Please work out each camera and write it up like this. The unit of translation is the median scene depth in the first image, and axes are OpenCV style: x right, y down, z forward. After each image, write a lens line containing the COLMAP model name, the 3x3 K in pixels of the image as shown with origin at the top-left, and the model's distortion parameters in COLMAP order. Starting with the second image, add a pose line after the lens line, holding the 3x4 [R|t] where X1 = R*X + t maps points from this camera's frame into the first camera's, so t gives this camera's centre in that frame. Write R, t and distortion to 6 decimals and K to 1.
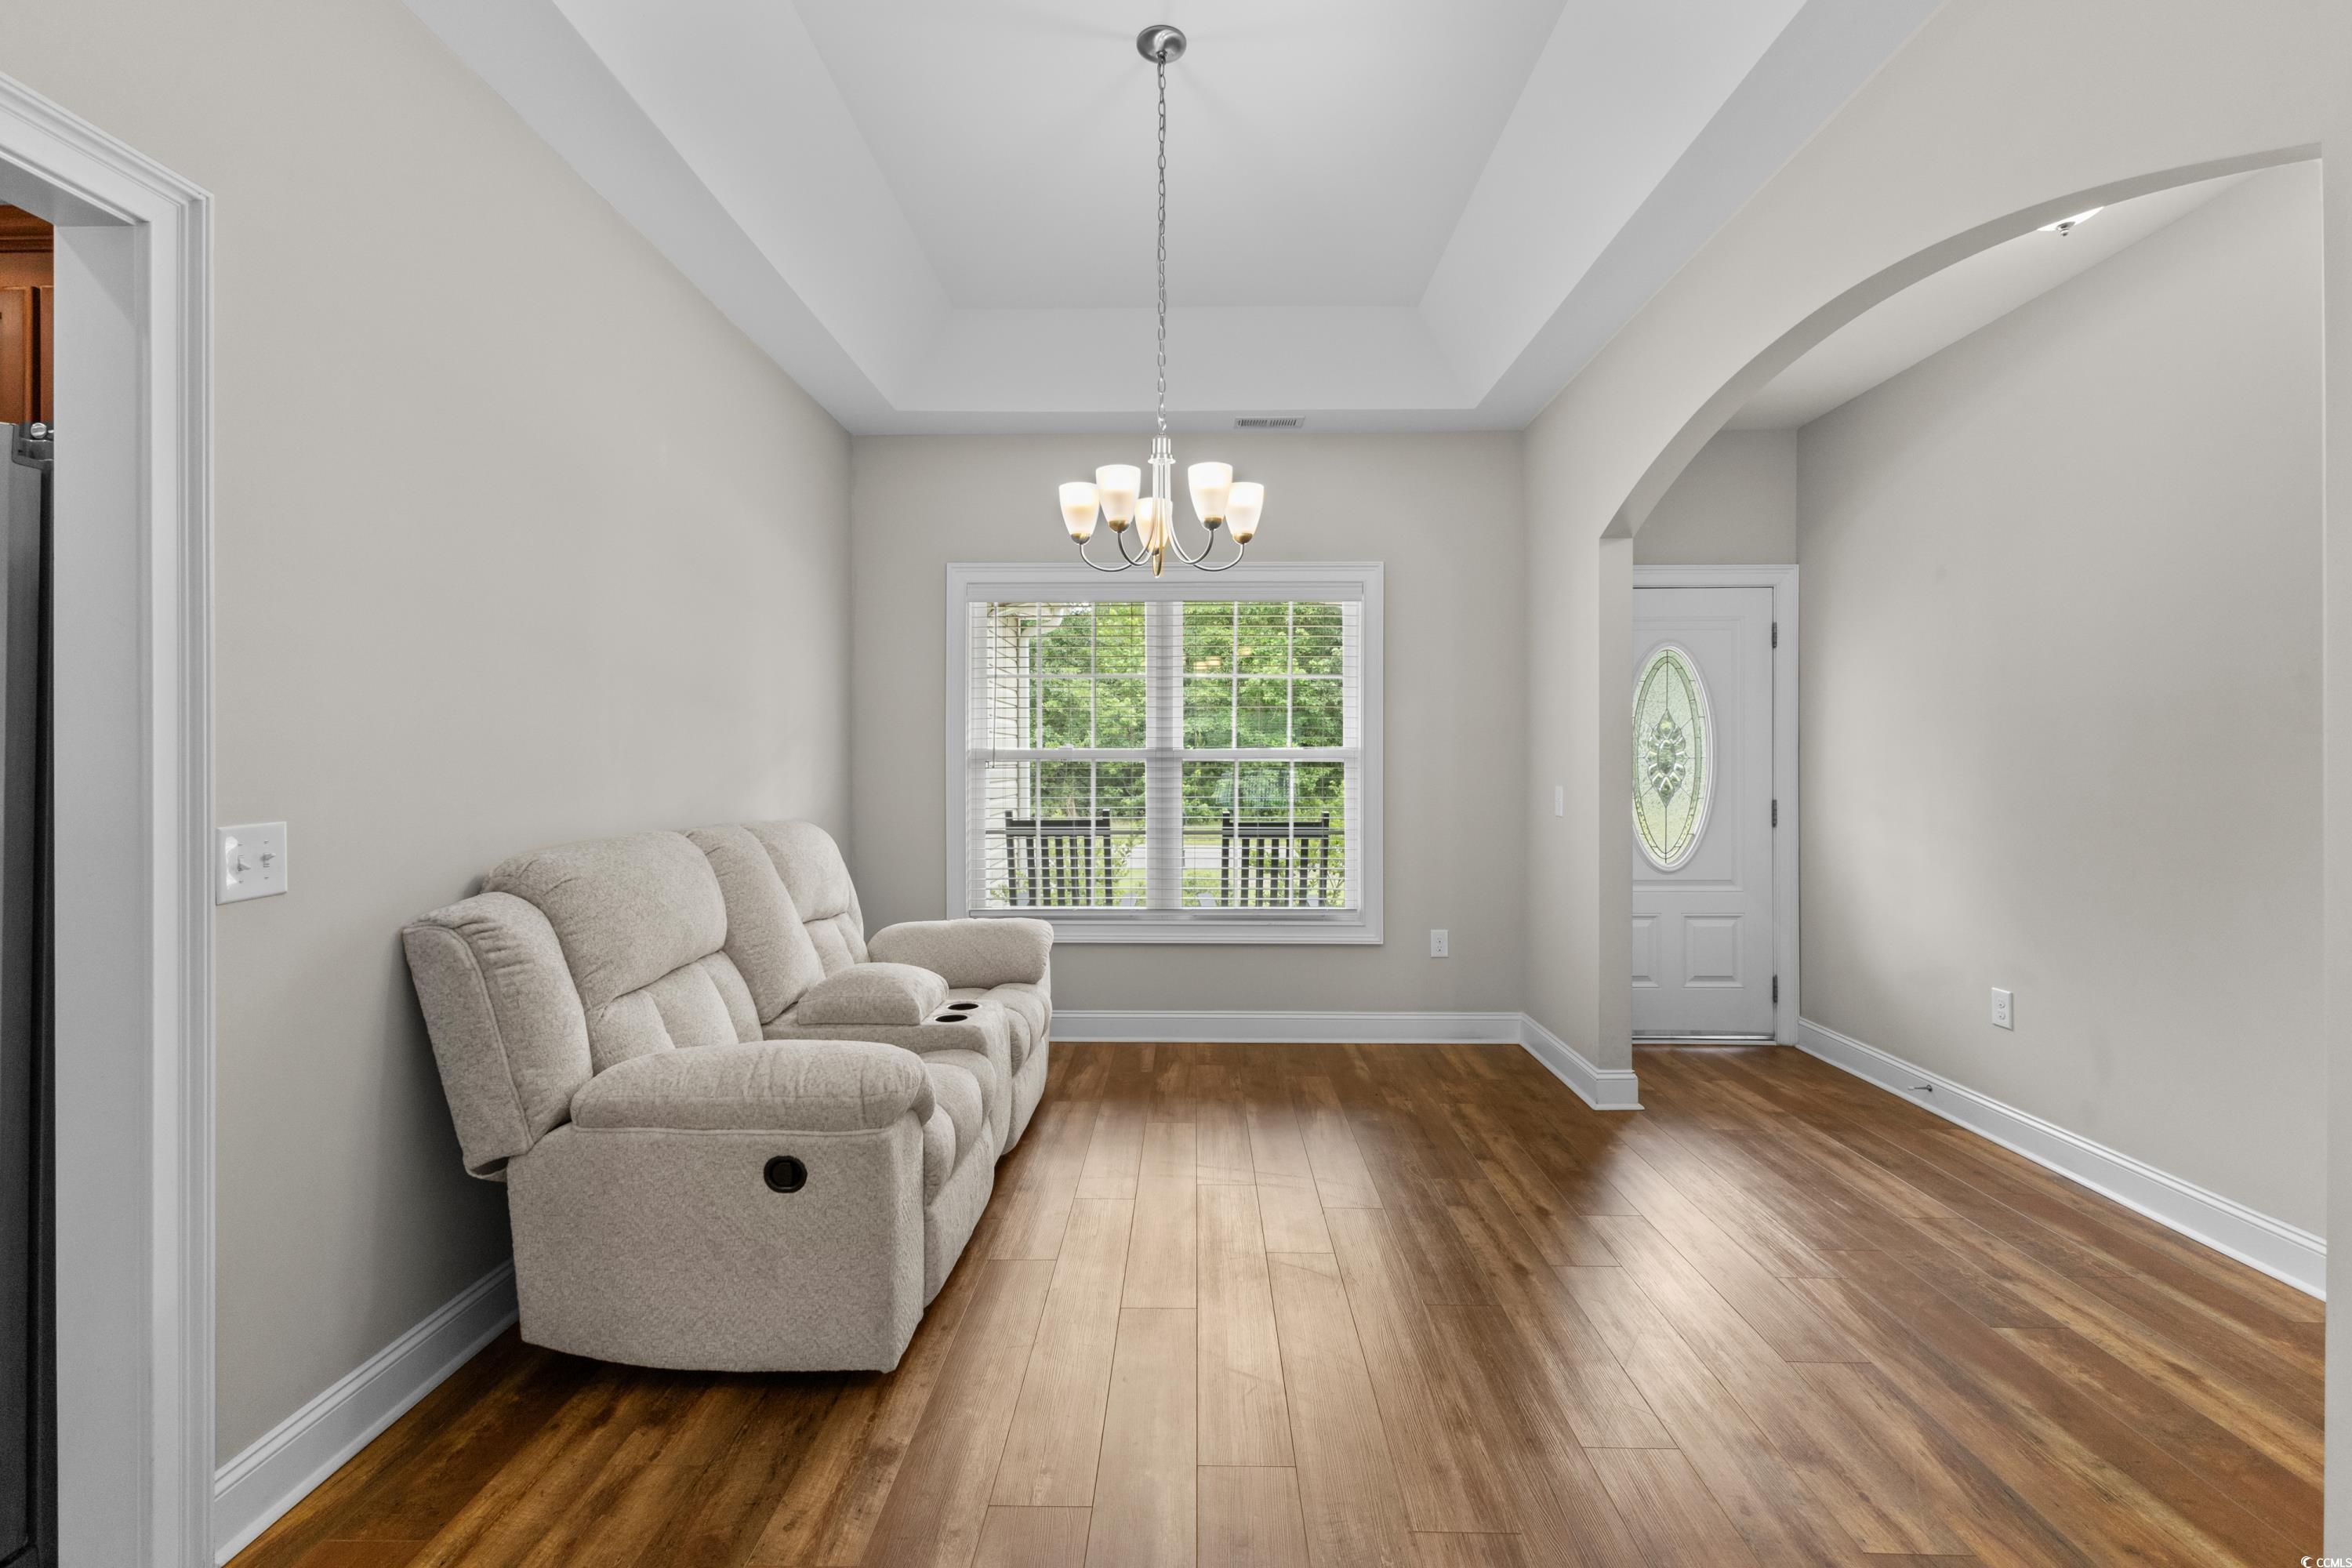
lens RADIAL K [[1025.5, 0, 1167.8], [0, 1025.5, 768.6], [0, 0, 1]] dist [0.005291, -0.003240]
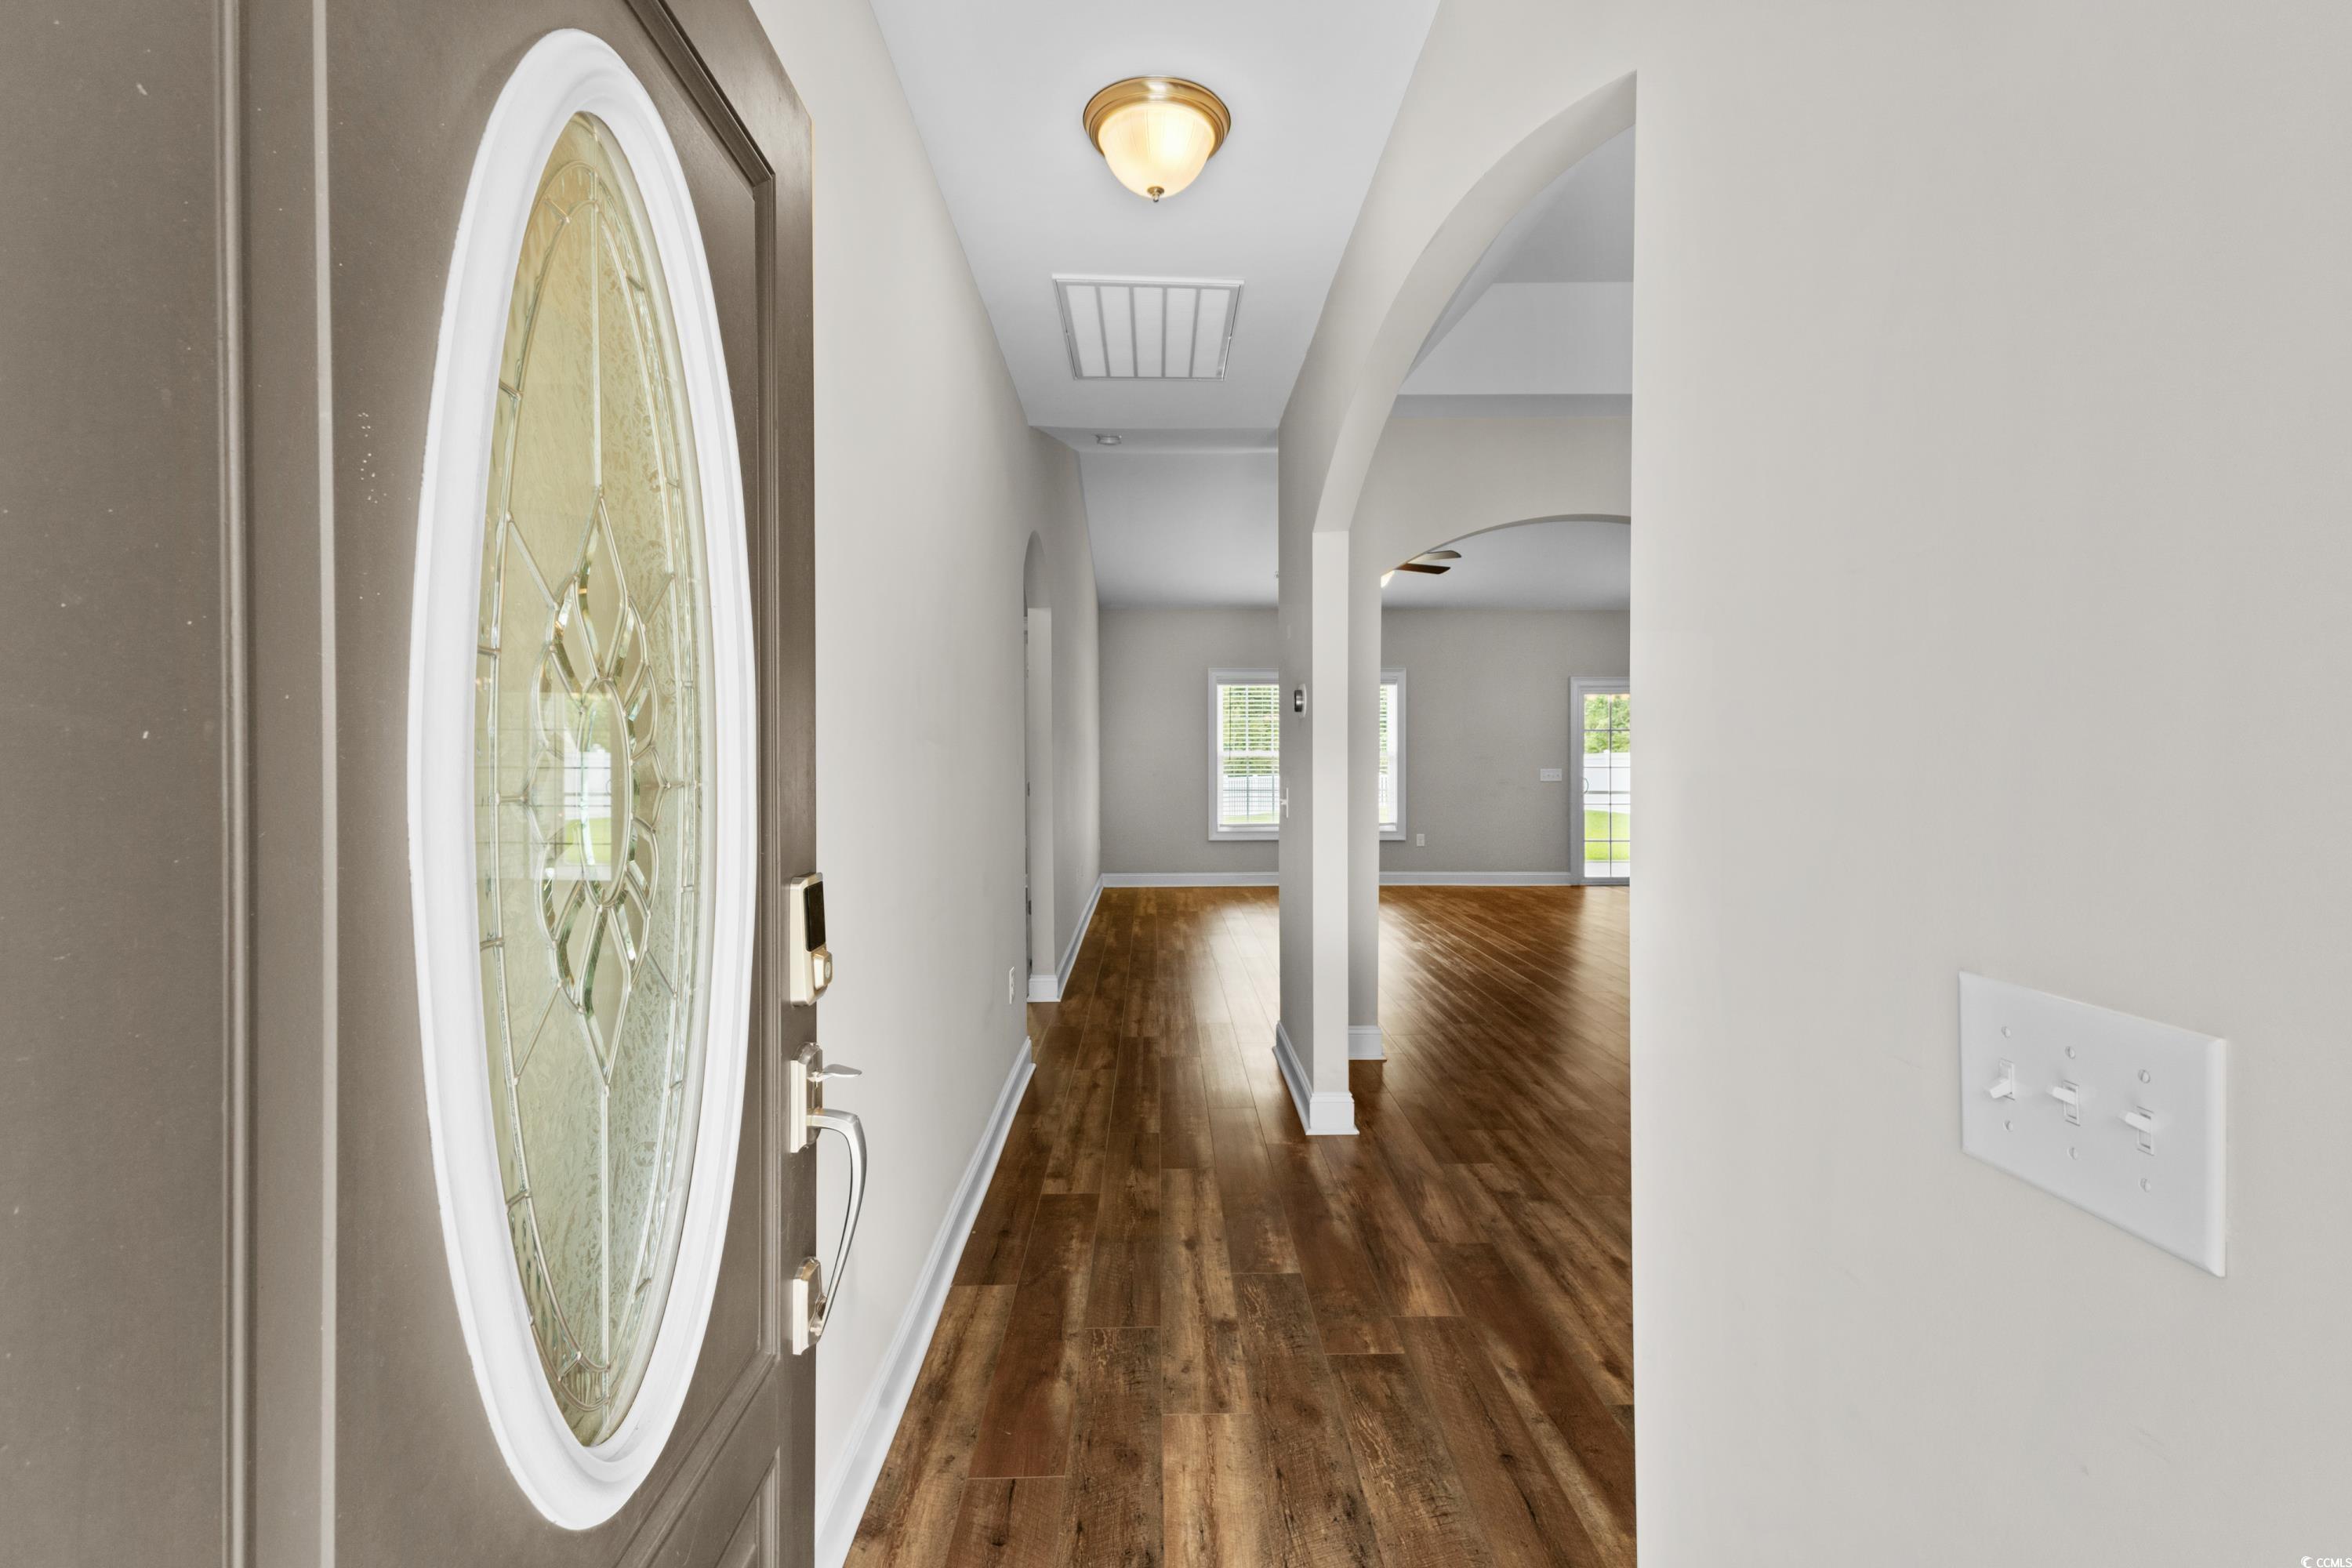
lens RADIAL K [[1025.5, 0, 1170.6], [0, 1025.5, 770.1], [0, 0, 1]] dist [0.005291, -0.003240]
pose [[-0.999260, 0.006824, -0.037851, 0.815695], [0.005982, 0.999733, 0.022314, -0.029853], [0.037993, 0.022071, -0.999034, 1.753905]]
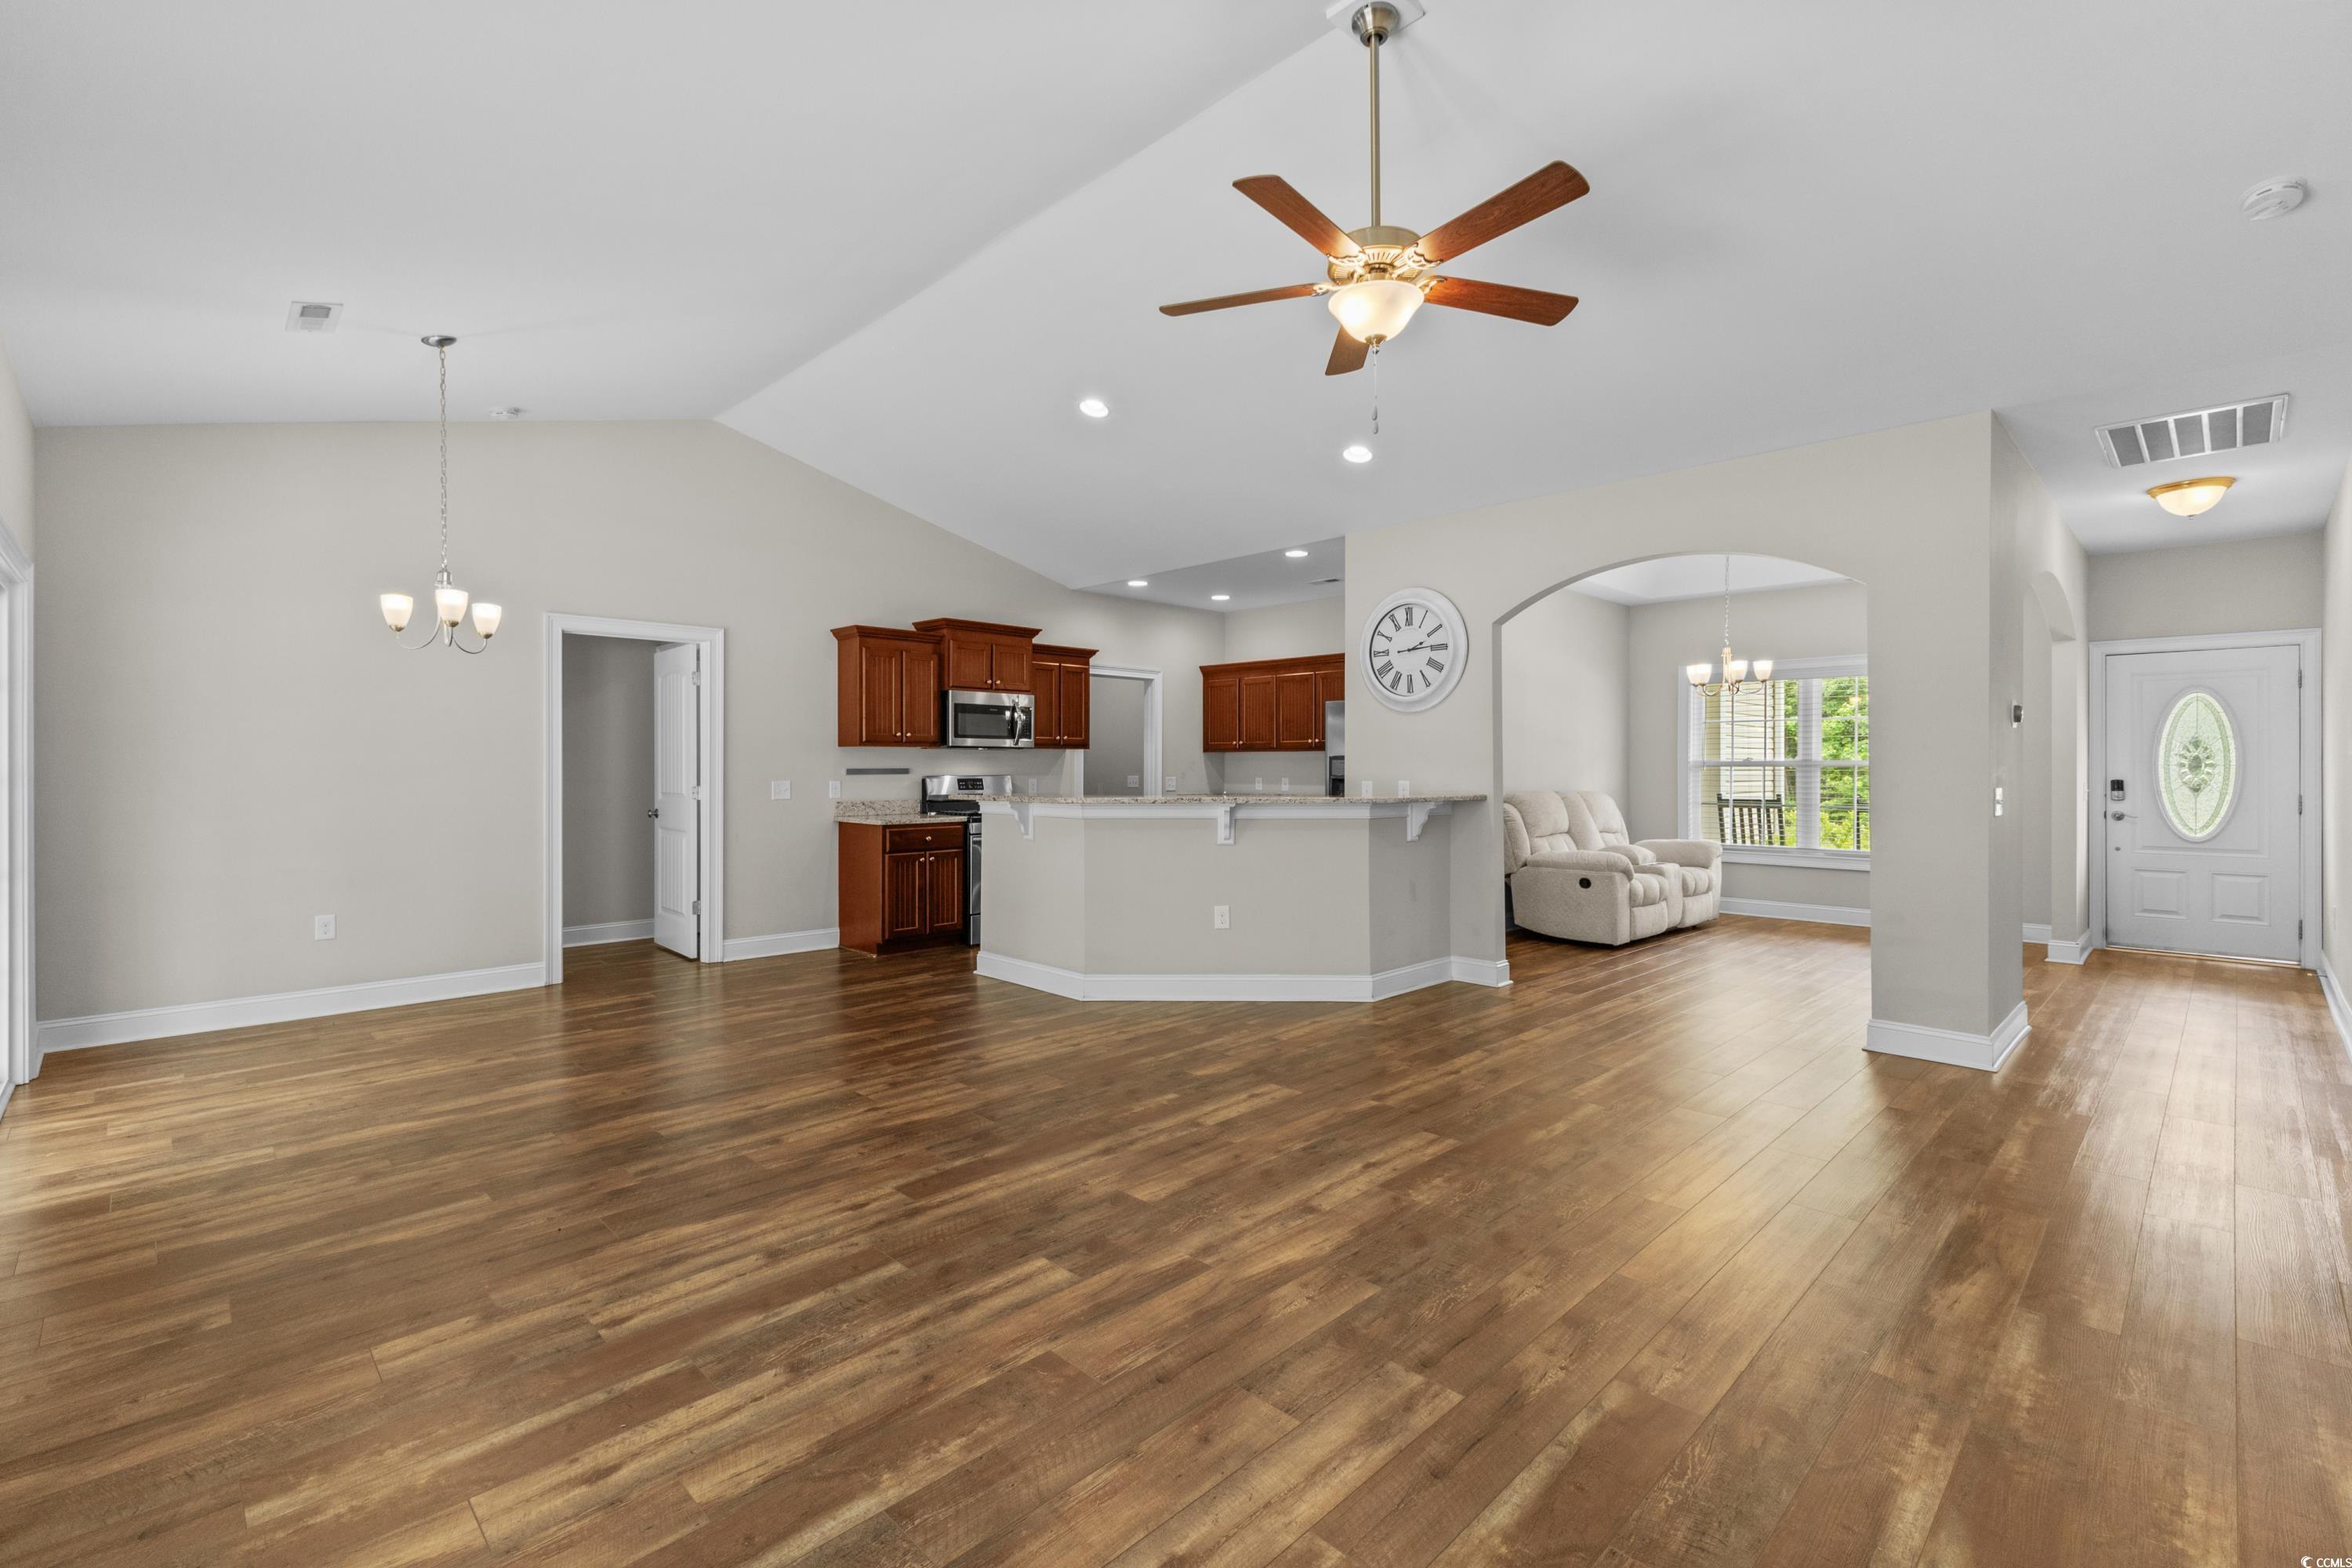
lens RADIAL K [[1025.5, 0, 1185.5], [0, 1025.5, 770.9], [0, 0, 1]] dist [0.005291, -0.003240]
pose [[0.723255, 0.004910, -0.690564, 0.714258], [-0.004826, 0.999986, 0.002055, 0.003855], [0.690564, 0.001846, 0.723269, -1.671148]]
